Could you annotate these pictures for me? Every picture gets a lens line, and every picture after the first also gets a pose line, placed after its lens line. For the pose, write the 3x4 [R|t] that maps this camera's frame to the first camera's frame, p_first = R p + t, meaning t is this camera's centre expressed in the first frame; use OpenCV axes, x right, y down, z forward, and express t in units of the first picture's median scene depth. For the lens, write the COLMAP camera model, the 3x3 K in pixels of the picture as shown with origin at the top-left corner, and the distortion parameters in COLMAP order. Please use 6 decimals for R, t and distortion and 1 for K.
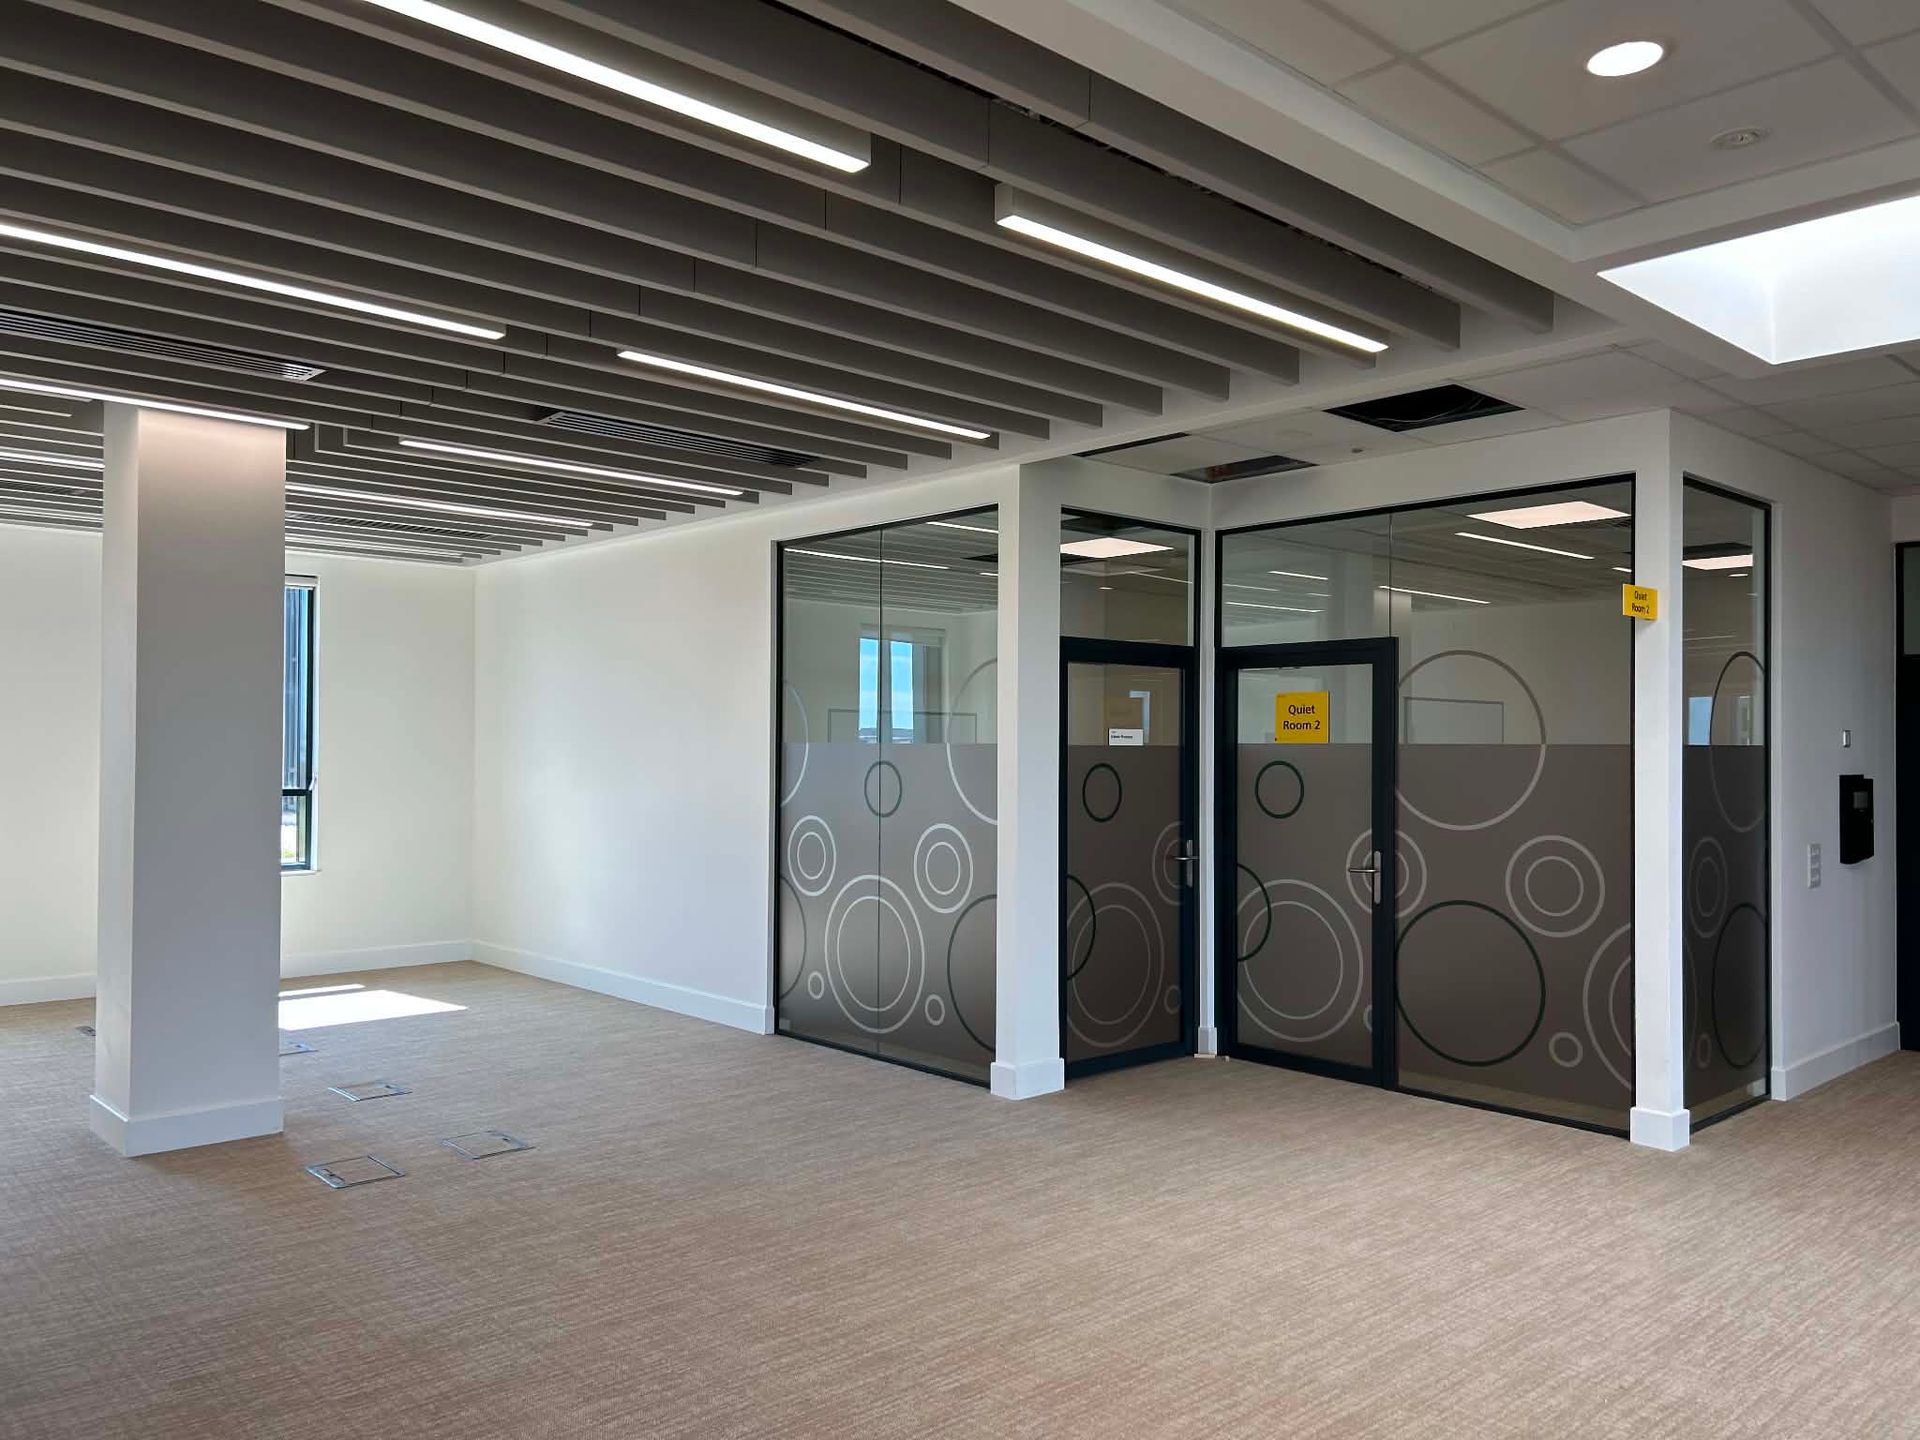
lens RADIAL K [[1459.3, 0, 960.0], [0, 1459.3, 720.0], [0, 0, 1]] dist [0.020058, -0.002830]
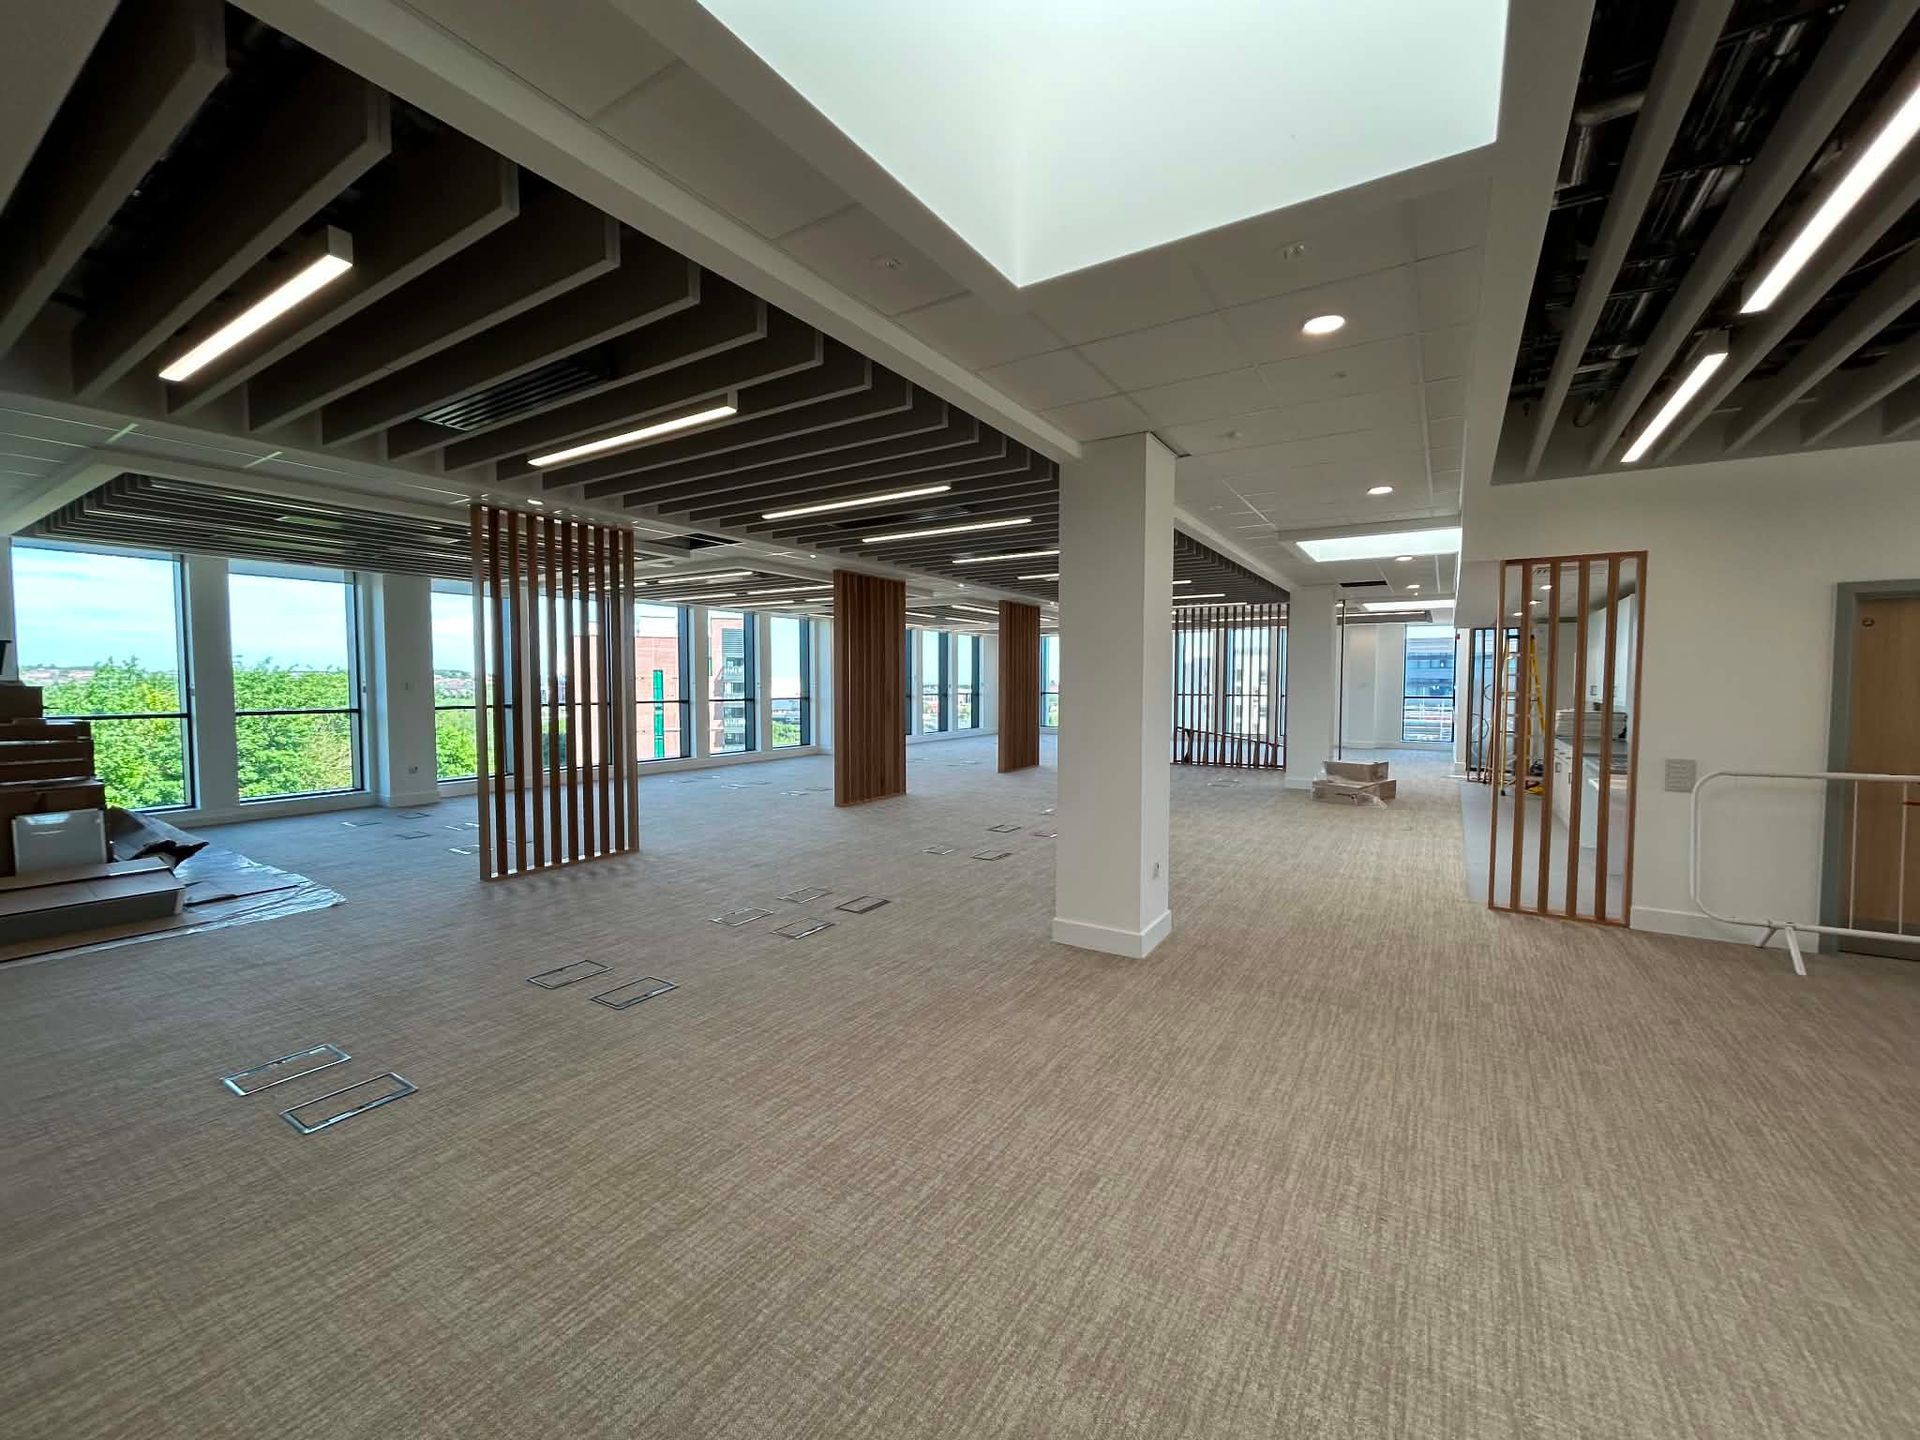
lens RADIAL K [[778.5, 0, 960.0], [0, 778.5, 720.0], [0, 0, 1]] dist [-0.001591, -0.000741]
pose [[-0.965323, -0.000704, -0.261056, 0.884554], [-0.009326, 0.999451, 0.031790, 0.034230], [0.260890, 0.033122, -0.964800, 1.407790]]
